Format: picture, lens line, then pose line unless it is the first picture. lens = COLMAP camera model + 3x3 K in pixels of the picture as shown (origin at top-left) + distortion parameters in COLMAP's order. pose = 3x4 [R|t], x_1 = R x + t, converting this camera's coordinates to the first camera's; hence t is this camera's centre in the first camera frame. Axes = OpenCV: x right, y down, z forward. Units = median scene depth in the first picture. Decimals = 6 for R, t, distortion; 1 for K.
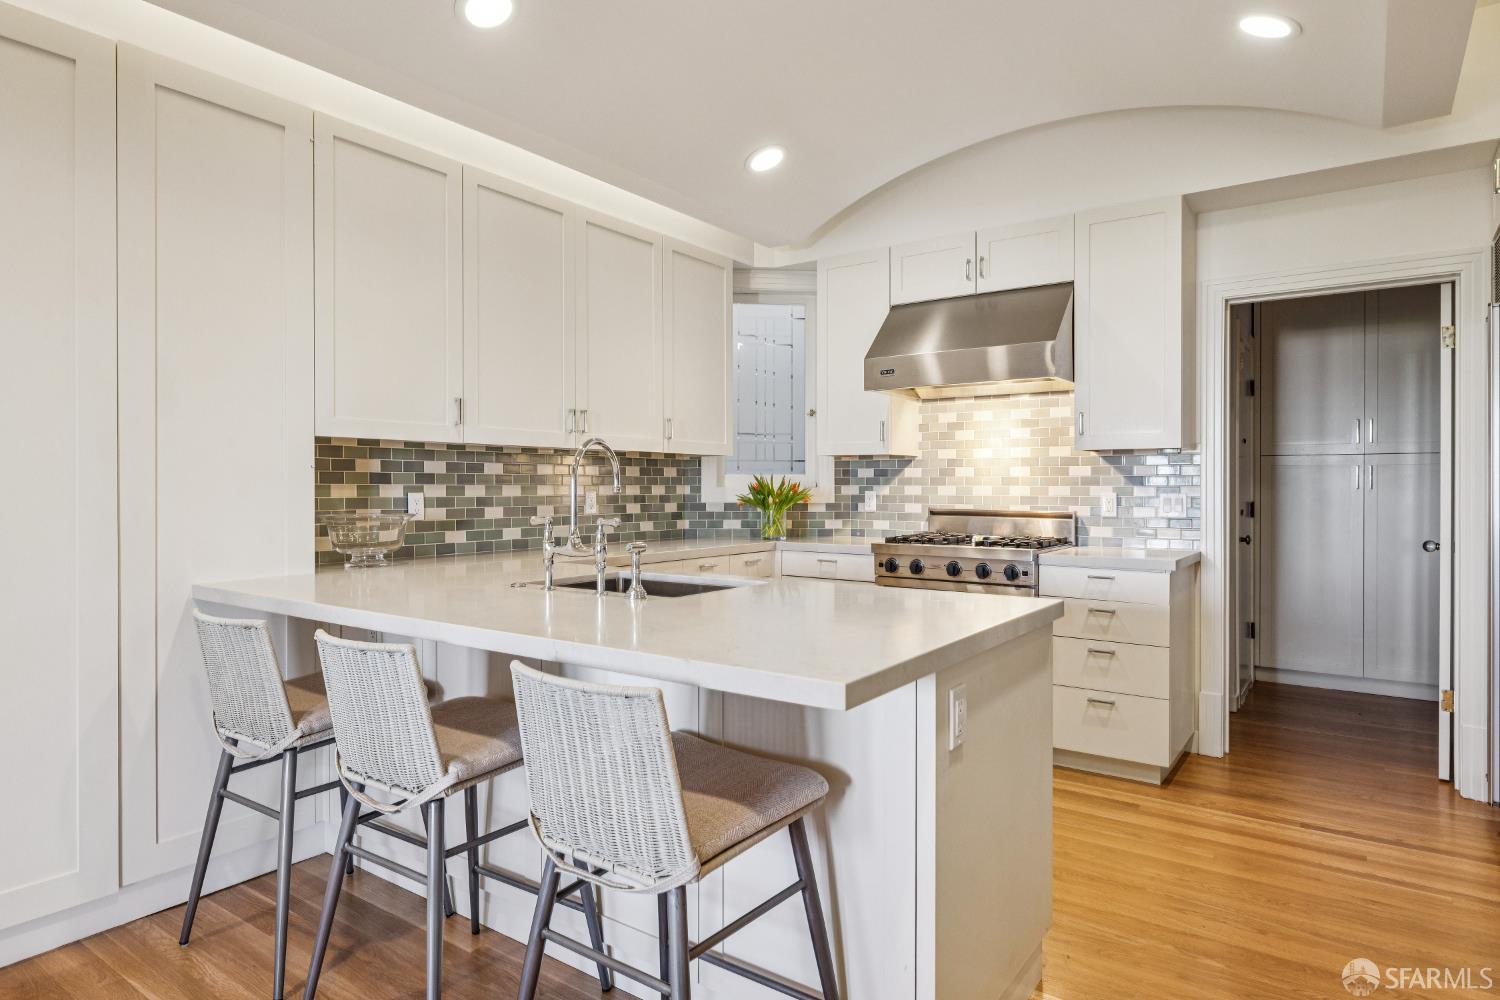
lens RADIAL K [[863.7, 0, 749.7], [0, 863.7, 493.9], [0, 0, 1]] dist [-0.000375, -0.000014]
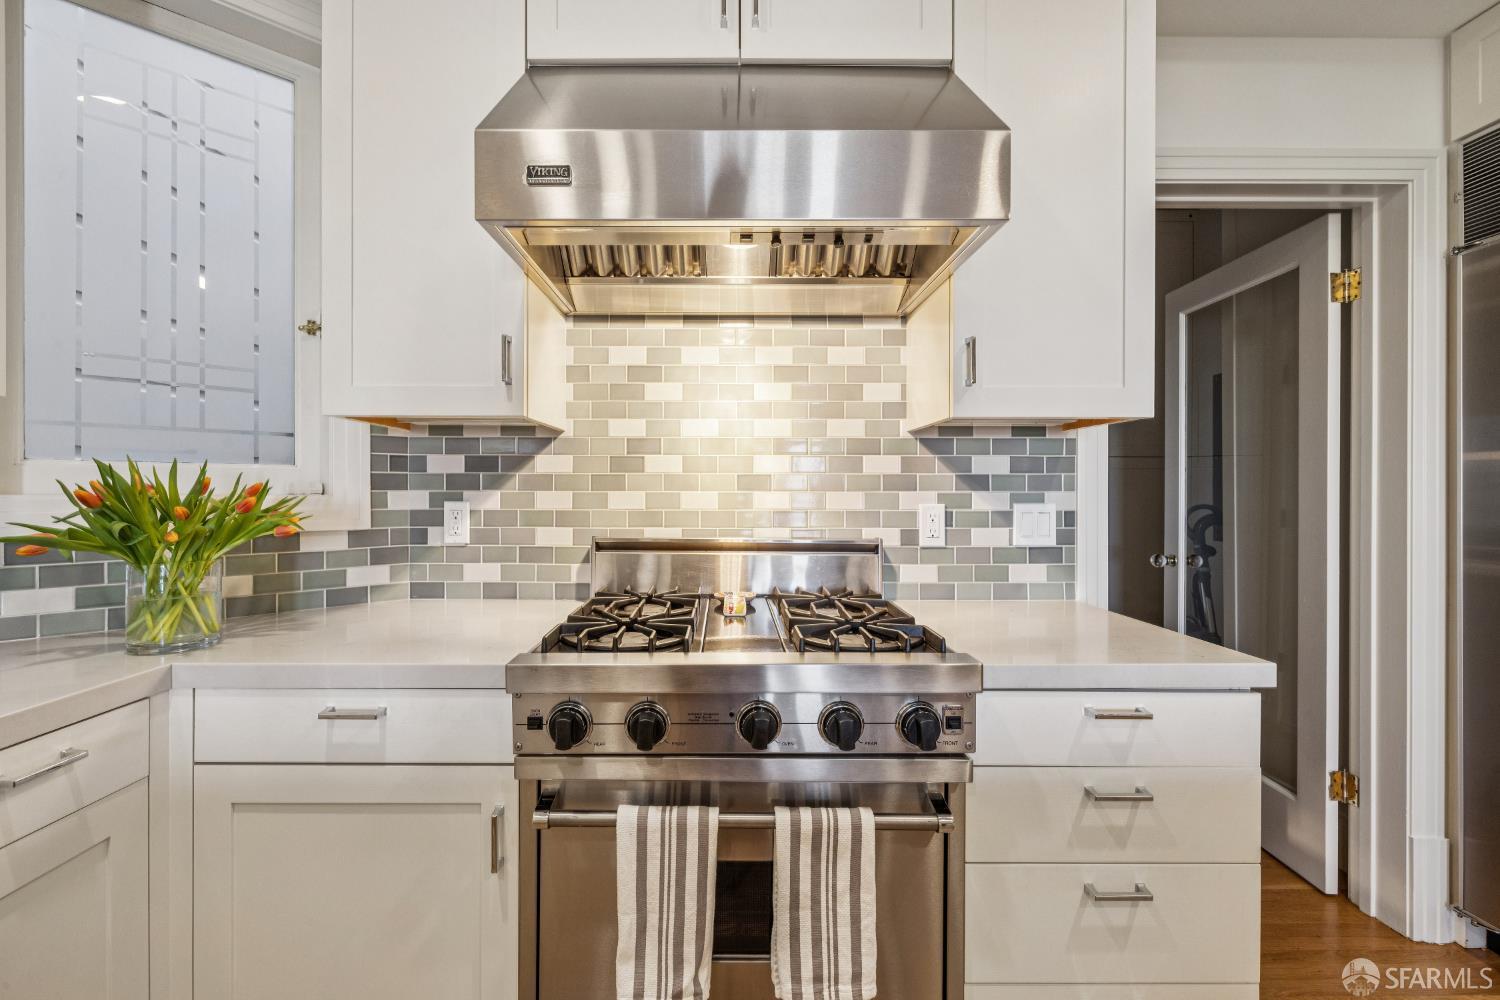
lens RADIAL K [[665.5, 0, 744.7], [0, 665.5, 492.8], [0, 0, 1]] dist [-0.000744, -0.000219]
pose [[0.812132, -0.002317, 0.583469, 0.057861], [0.004984, 0.999983, -0.002967, -0.006962], [-0.583452, 0.005317, 0.812130, 0.643977]]
